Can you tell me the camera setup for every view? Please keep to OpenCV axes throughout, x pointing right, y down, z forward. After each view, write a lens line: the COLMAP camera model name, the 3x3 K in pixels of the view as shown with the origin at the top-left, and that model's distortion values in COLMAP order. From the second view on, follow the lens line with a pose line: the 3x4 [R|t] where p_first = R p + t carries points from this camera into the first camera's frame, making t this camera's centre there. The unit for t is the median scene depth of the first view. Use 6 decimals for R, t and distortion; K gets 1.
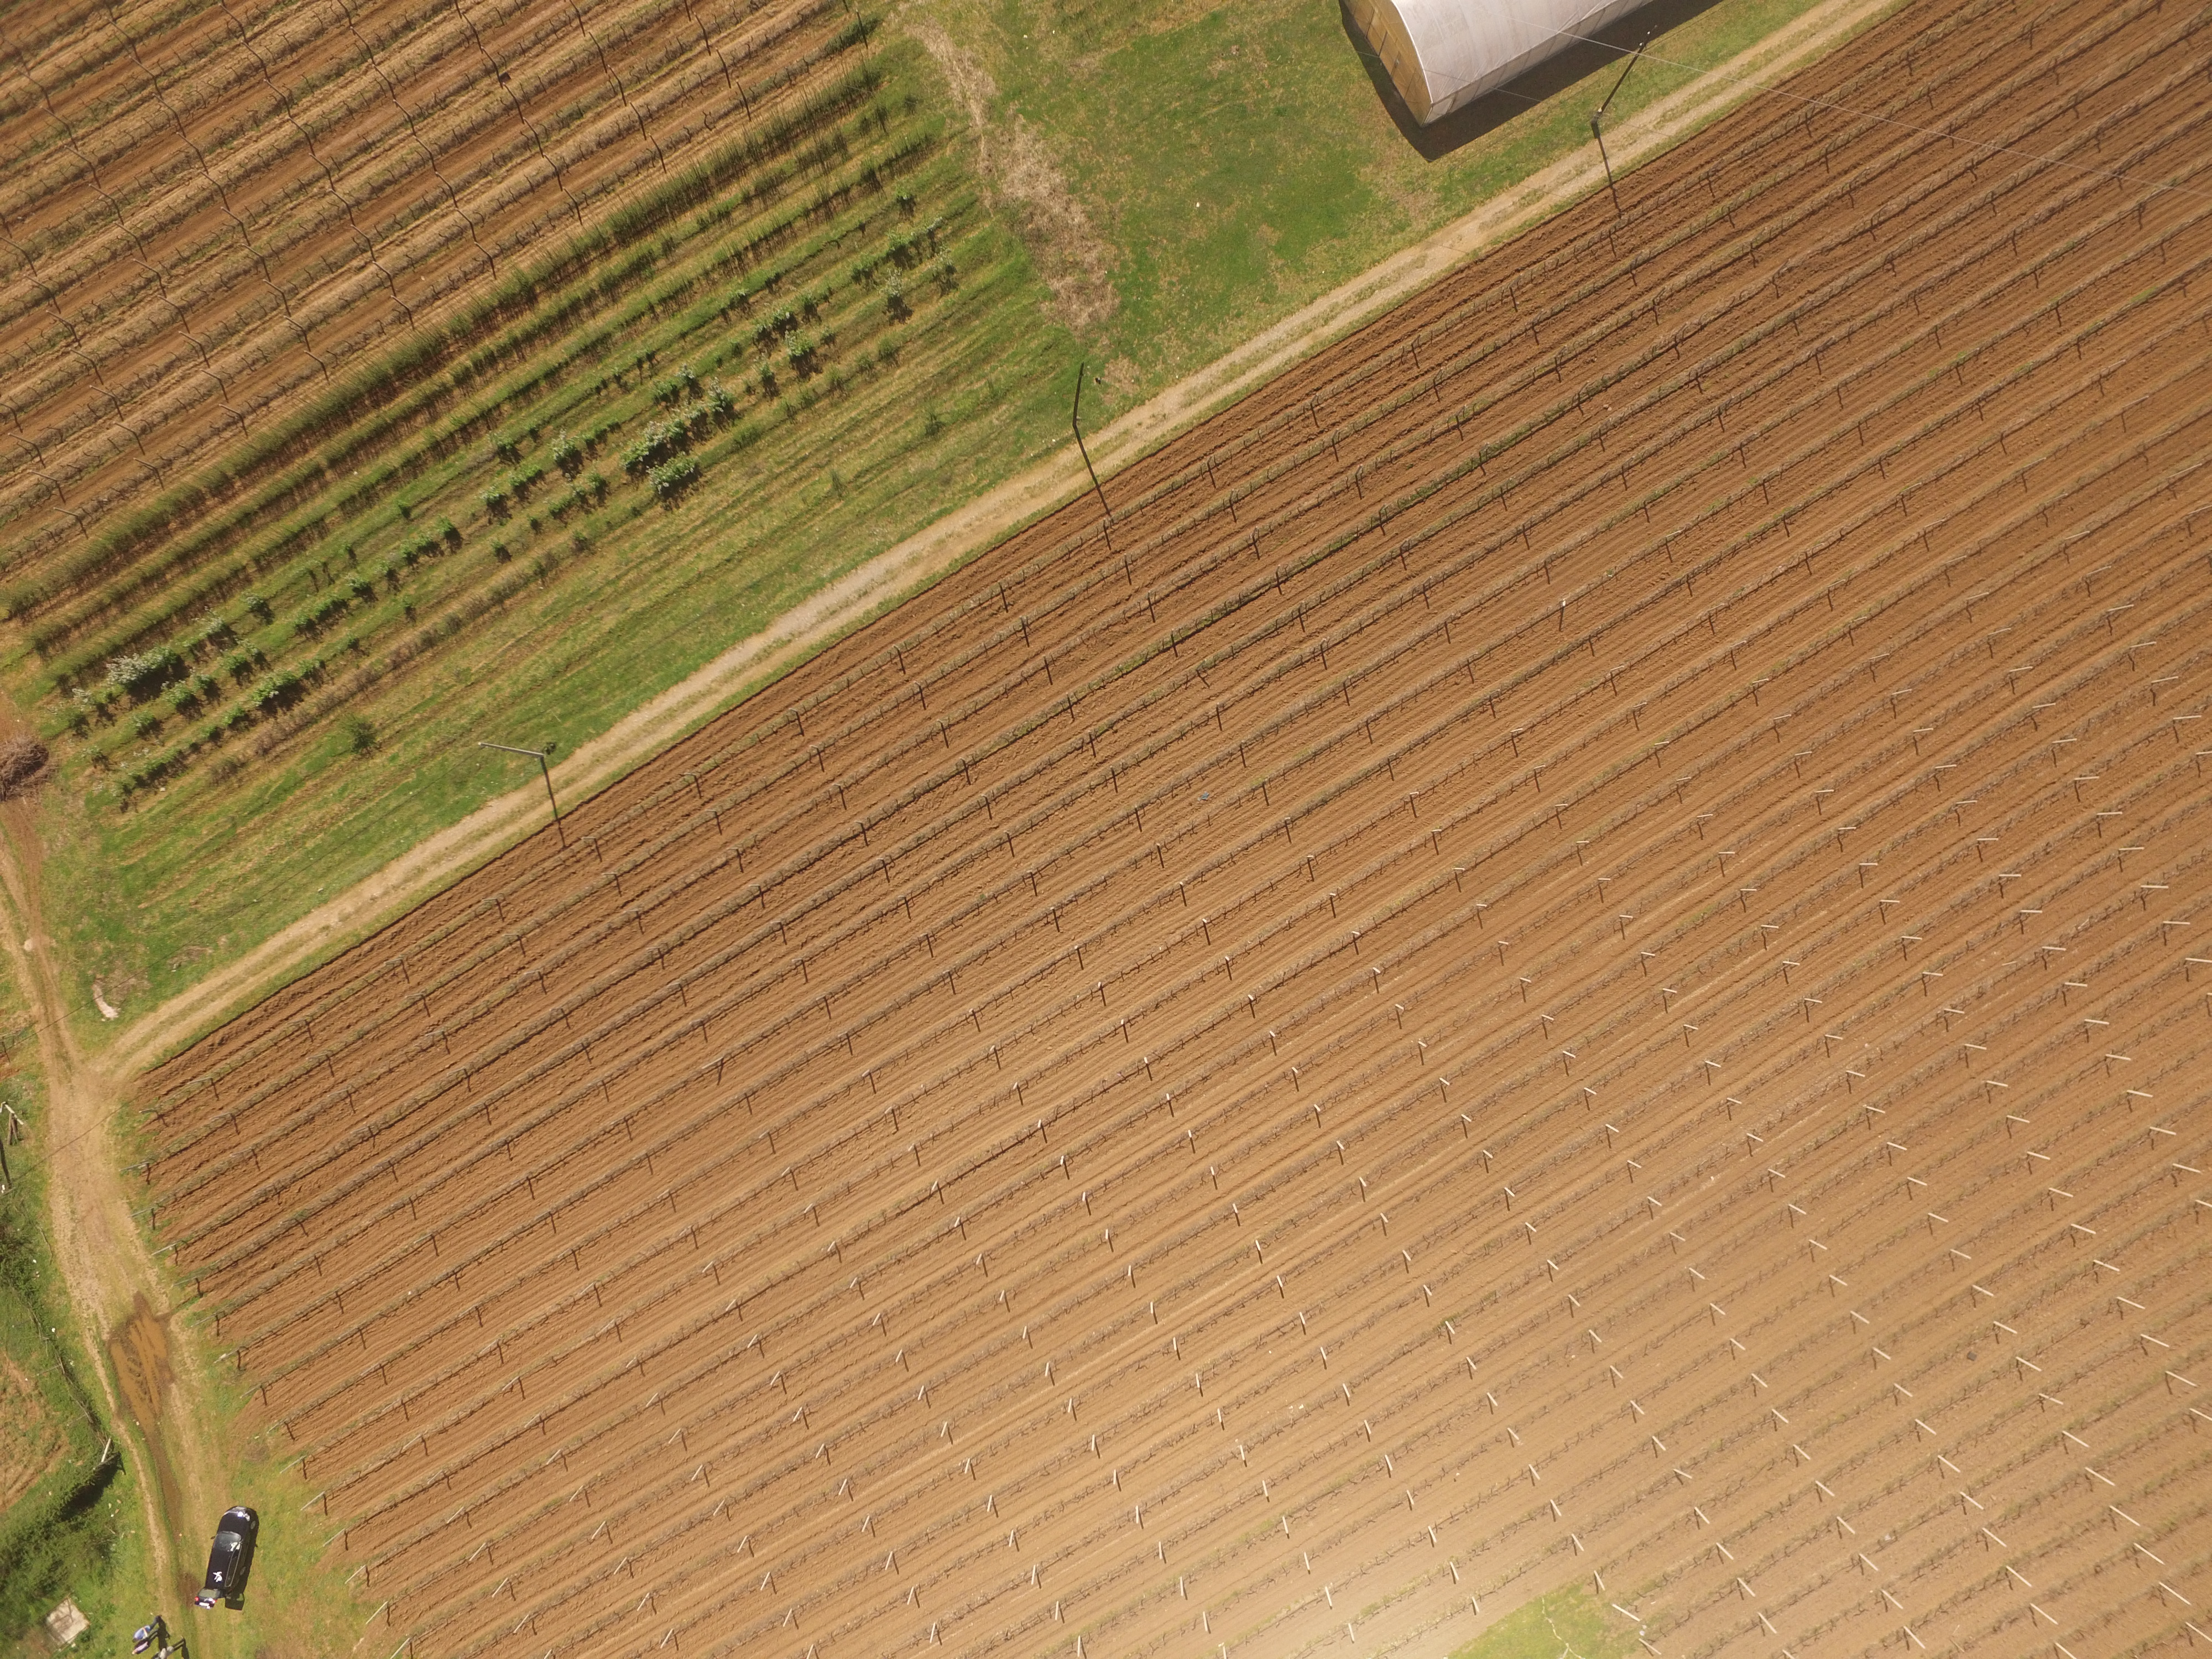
lens RADIAL K [[1587.4, 0, 1105.8], [0, 1587.4, 838.7], [0, 0, 1]] dist [-0.150891, 0.225339]
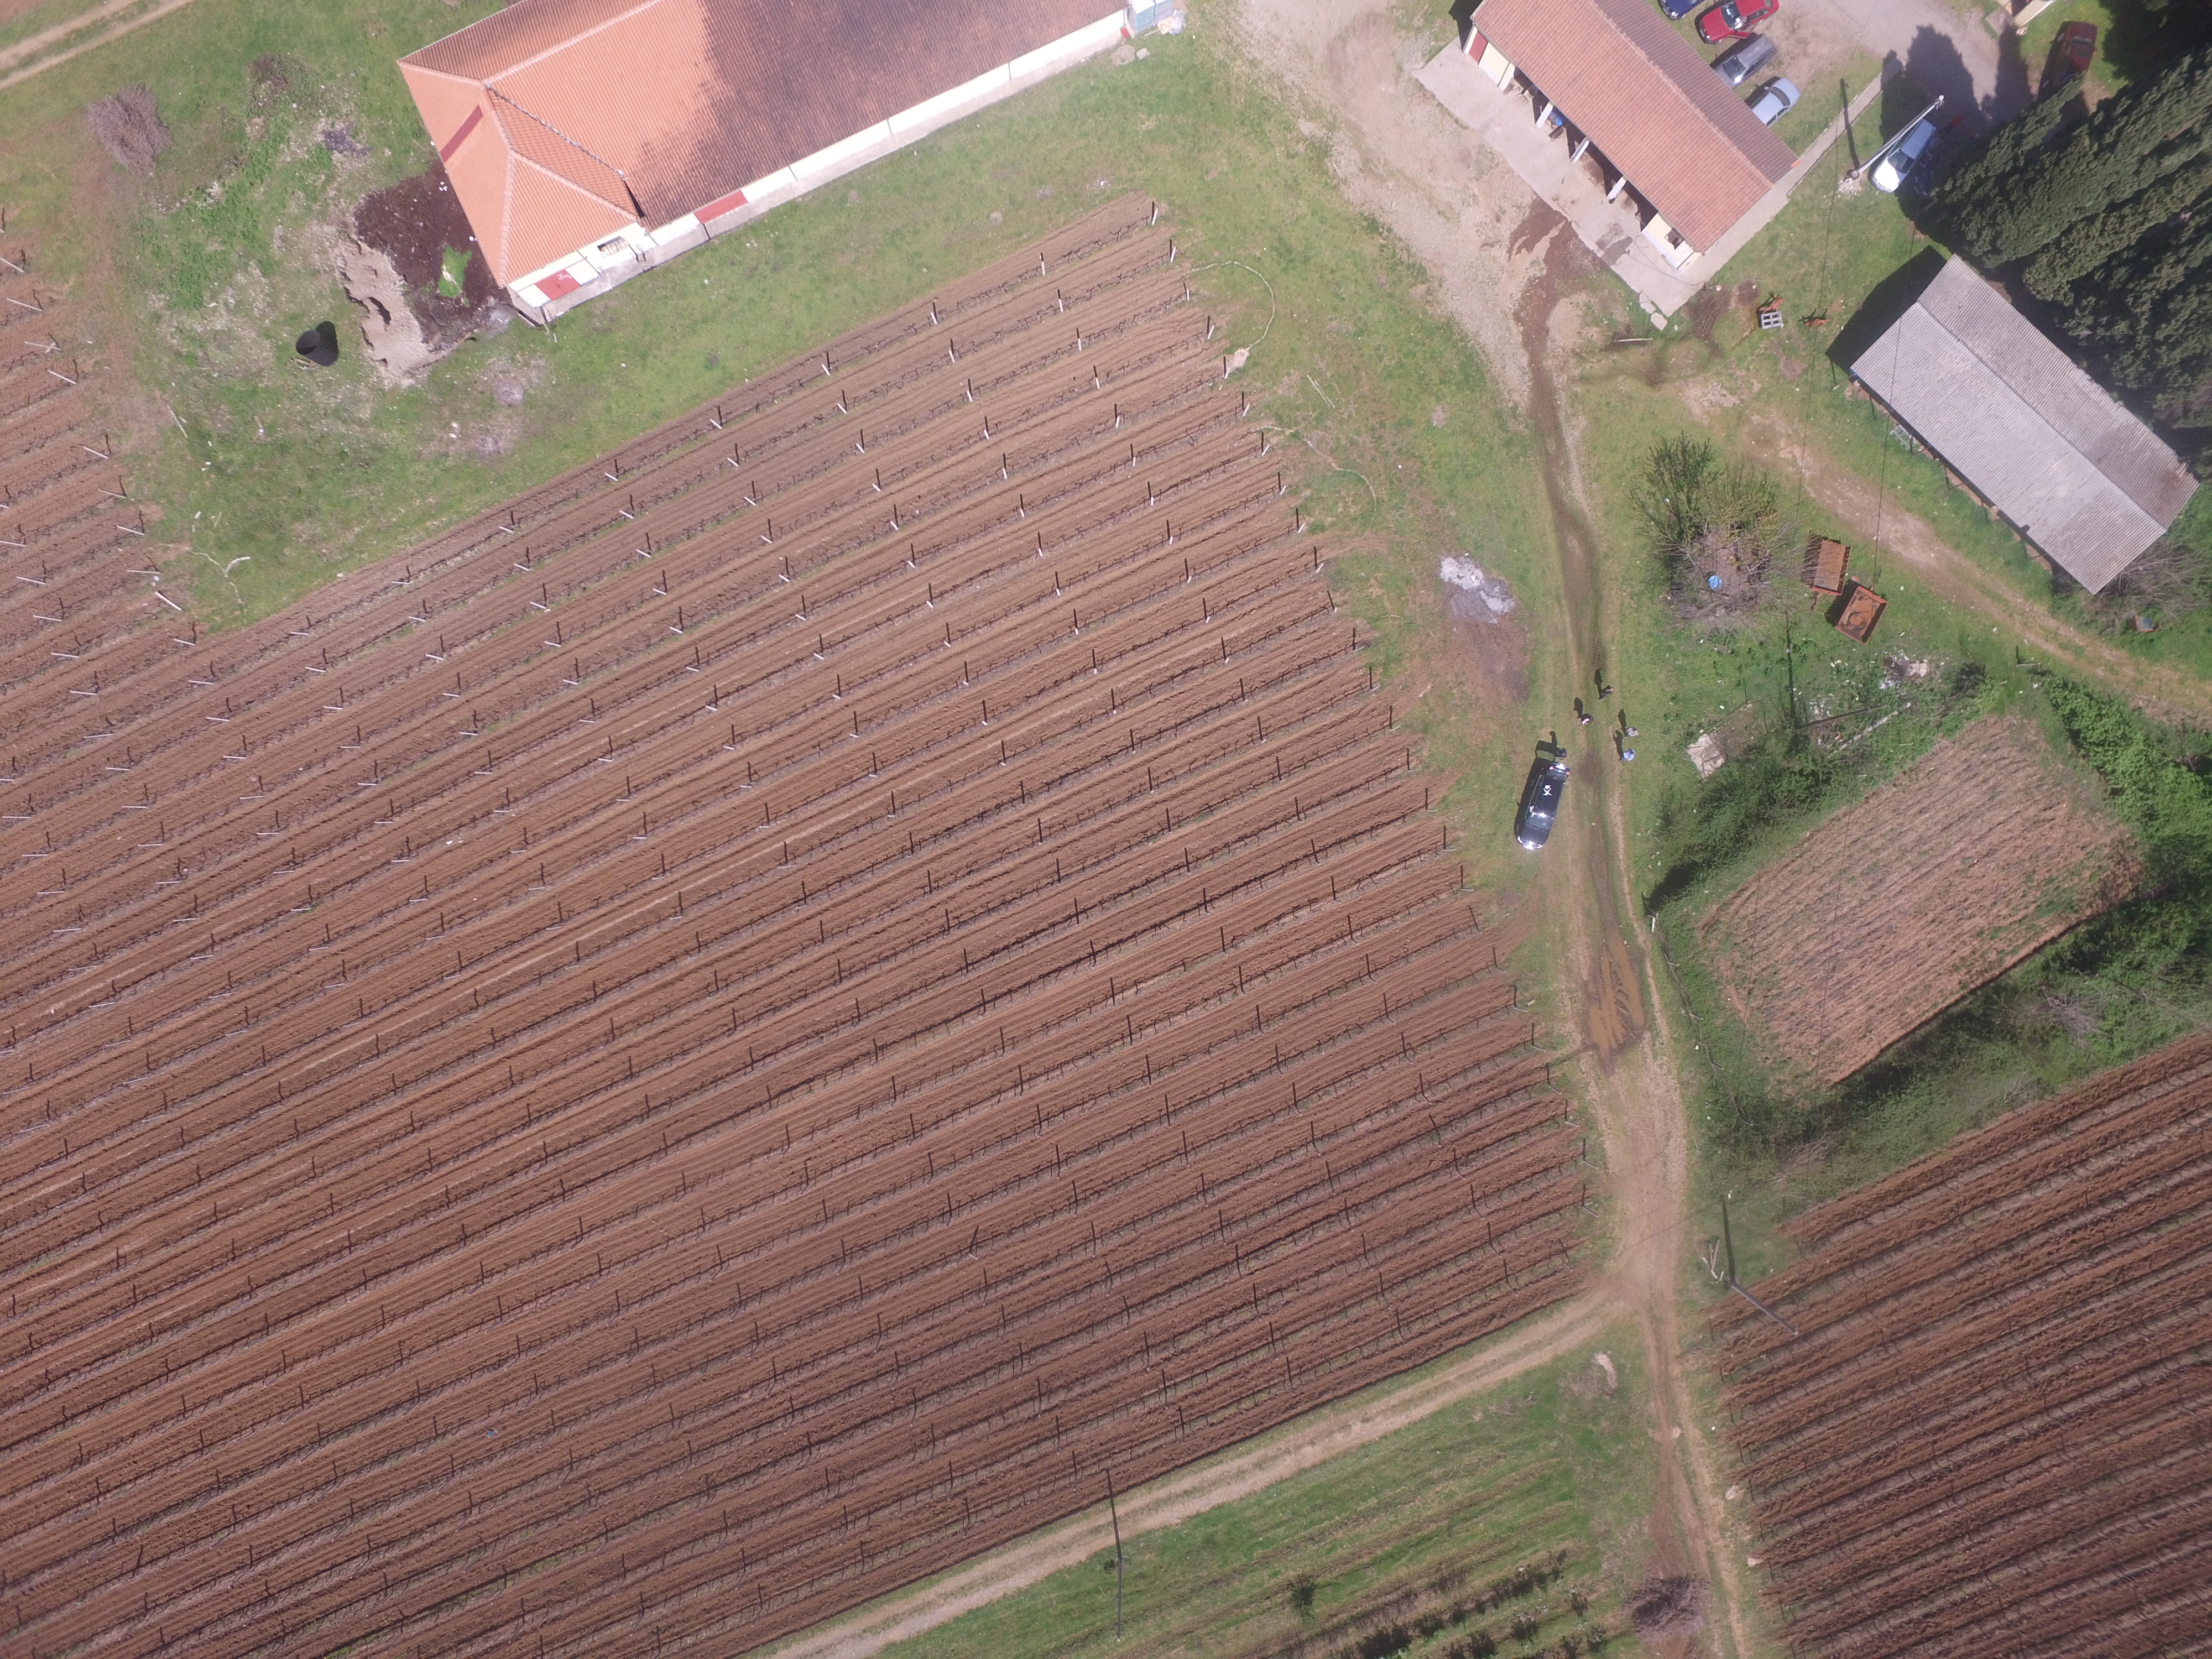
lens RADIAL K [[1587.4, 0, 1105.8], [0, 1587.4, 838.7], [0, 0, 1]] dist [-0.150891, 0.225339]
pose [[-0.991343, -0.113314, 0.066323, -0.364497], [0.110336, -0.992784, -0.046975, 0.456296], [0.071167, -0.039250, 0.996692, 0.013051]]
